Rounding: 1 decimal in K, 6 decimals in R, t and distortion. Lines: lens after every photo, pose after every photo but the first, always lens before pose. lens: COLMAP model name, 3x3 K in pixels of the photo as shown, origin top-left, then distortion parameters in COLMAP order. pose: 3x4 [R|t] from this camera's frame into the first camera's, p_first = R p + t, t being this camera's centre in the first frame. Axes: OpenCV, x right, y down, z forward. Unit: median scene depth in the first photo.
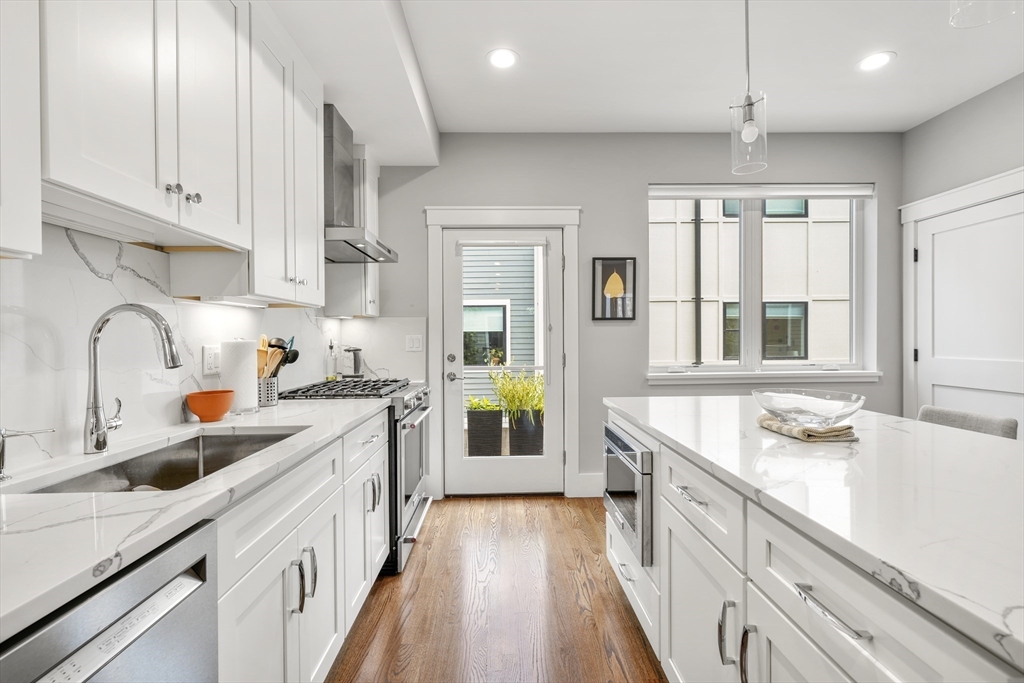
lens RADIAL K [[463.9, 0, 512.9], [0, 463.9, 339.6], [0, 0, 1]] dist [-0.001976, -0.000935]
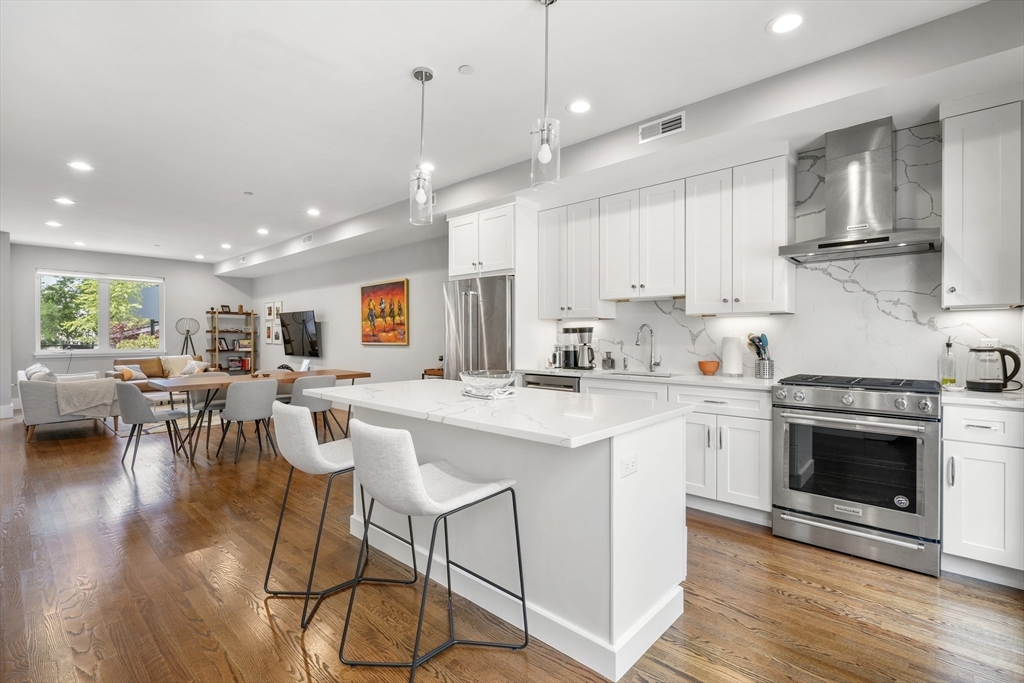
lens RADIAL K [[463.9, 0, 512.9], [0, 463.9, 339.6], [0, 0, 1]] dist [-0.001976, -0.000935]
pose [[-0.690281, 0.014596, -0.723394, 0.807123], [0.003995, 0.999858, 0.016362, -0.011871], [0.723530, 0.008404, -0.690242, 1.017996]]
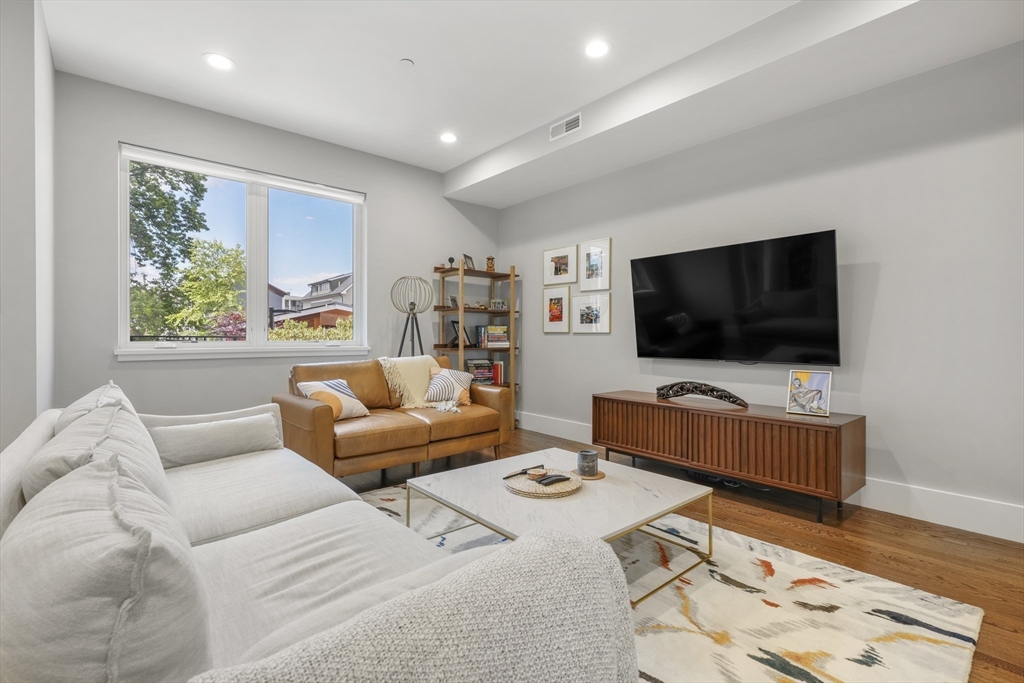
lens RADIAL K [[463.9, 0, 512.9], [0, 463.9, 339.6], [0, 0, 1]] dist [-0.001976, -0.000935]
pose [[-0.774920, 0.013347, -0.631919, 0.749772], [0.004346, 0.999866, 0.015790, 0.058352], [0.632045, 0.009490, -0.774874, -1.263992]]
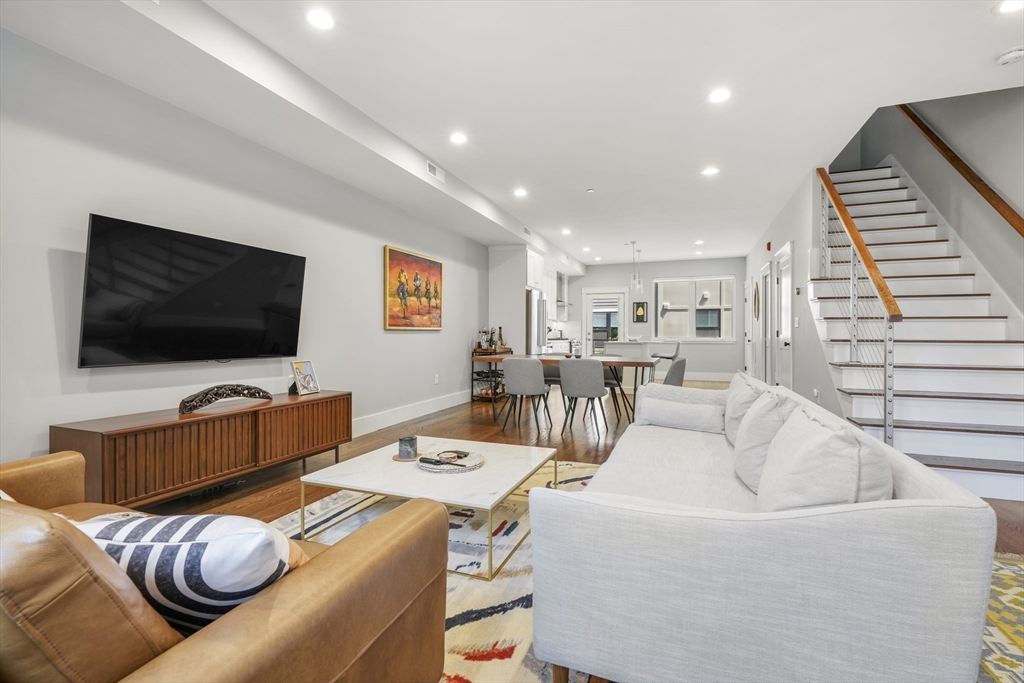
lens RADIAL K [[463.9, 0, 512.9], [0, 463.9, 339.6], [0, 0, 1]] dist [-0.001976, -0.000935]
pose [[0.925510, 0.015035, -0.378424, 0.680628], [-0.012144, 0.999876, 0.010024, 0.061930], [0.378528, -0.004682, 0.925578, -2.485926]]
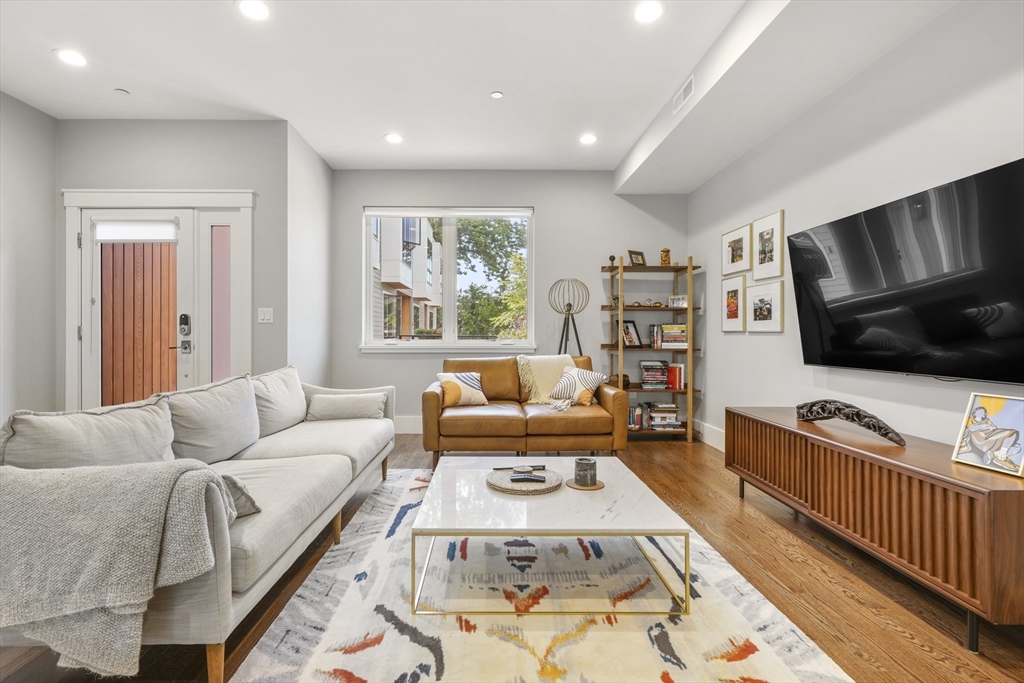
lens RADIAL K [[474.1, 0, 492.1], [0, 474.1, 334.4], [0, 0, 1]] dist [-0.001251, -0.000333]
pose [[-0.999735, 0.009133, 0.021111, 0.306382], [0.009168, 0.999957, 0.001549, 0.059206], [-0.021096, 0.001742, -0.999776, -1.044042]]
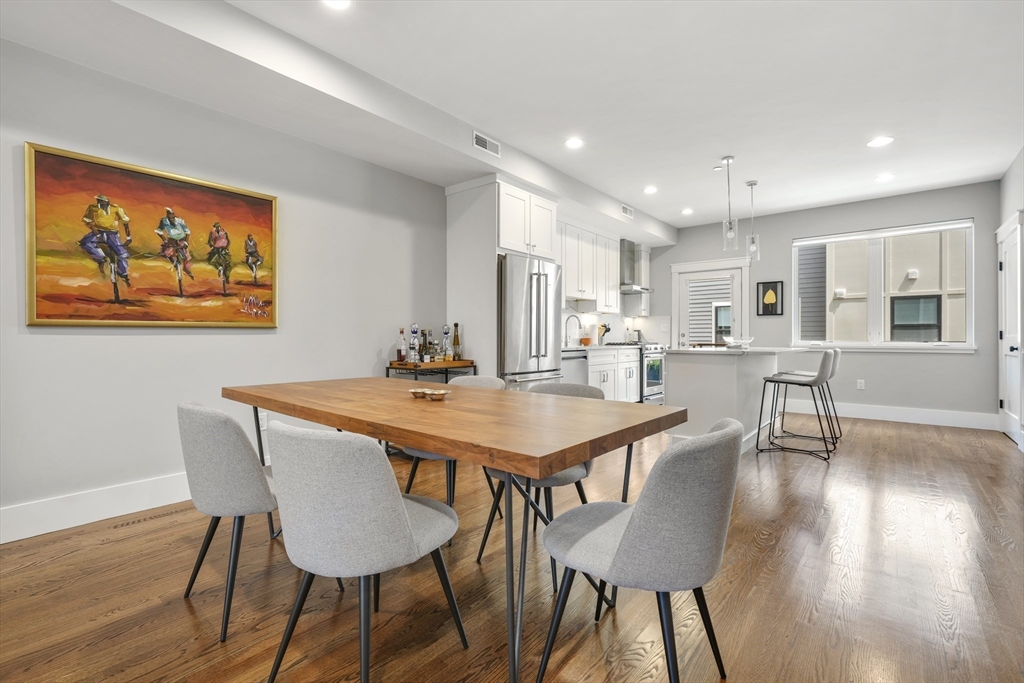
lens RADIAL K [[457.8, 0, 513.9], [0, 457.8, 339.3], [0, 0, 1]] dist [-0.001696, -0.000301]
pose [[0.749820, 0.011765, -0.661537, 0.736936], [-0.010018, 0.999929, 0.006429, 0.058995], [0.661566, 0.001807, 0.749885, -1.174734]]
